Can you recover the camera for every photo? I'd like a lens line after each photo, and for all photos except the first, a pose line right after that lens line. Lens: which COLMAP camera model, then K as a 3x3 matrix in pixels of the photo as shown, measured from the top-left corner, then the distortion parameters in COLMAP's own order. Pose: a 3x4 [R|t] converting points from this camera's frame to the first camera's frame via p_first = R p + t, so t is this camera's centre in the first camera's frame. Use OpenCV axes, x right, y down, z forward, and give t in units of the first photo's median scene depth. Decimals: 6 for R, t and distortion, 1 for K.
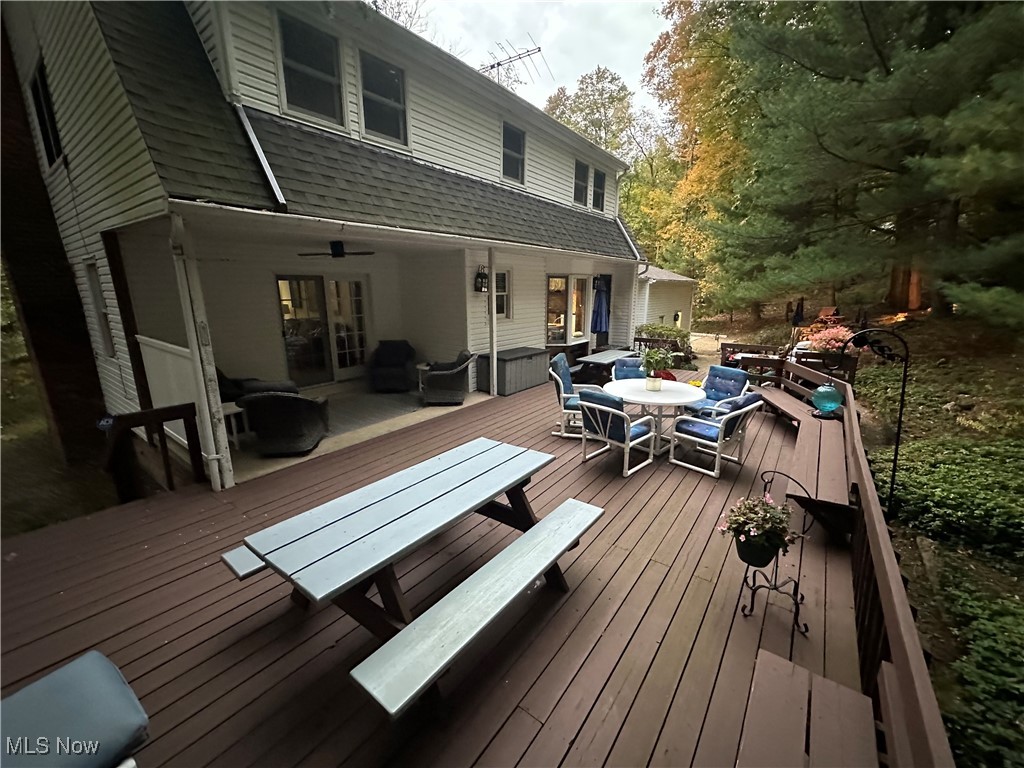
lens RADIAL K [[409.8, 0, 513.6], [0, 409.8, 385.8], [0, 0, 1]] dist [0.000240, 0.000013]
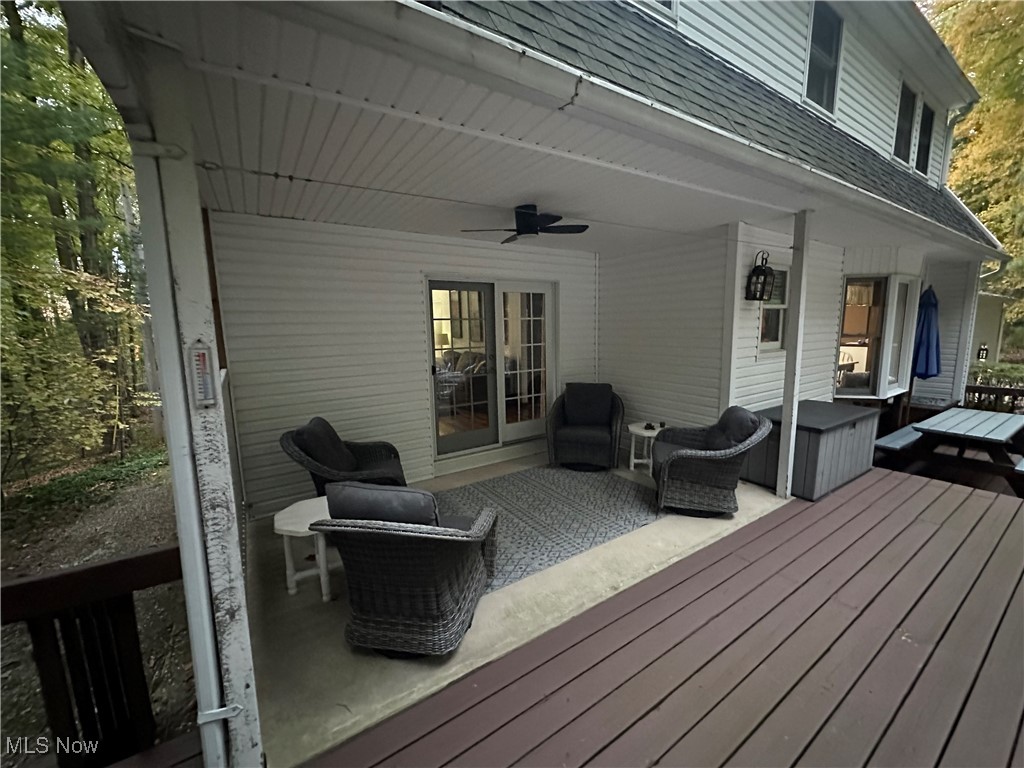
lens RADIAL K [[409.8, 0, 513.0], [0, 409.8, 382.8], [0, 0, 1]] dist [0.000240, 0.000013]
pose [[0.940205, 0.029977, -0.339286, -0.194029], [-0.061599, 0.994659, -0.082816, -0.053392], [0.334992, 0.098764, 0.937031, 0.379537]]
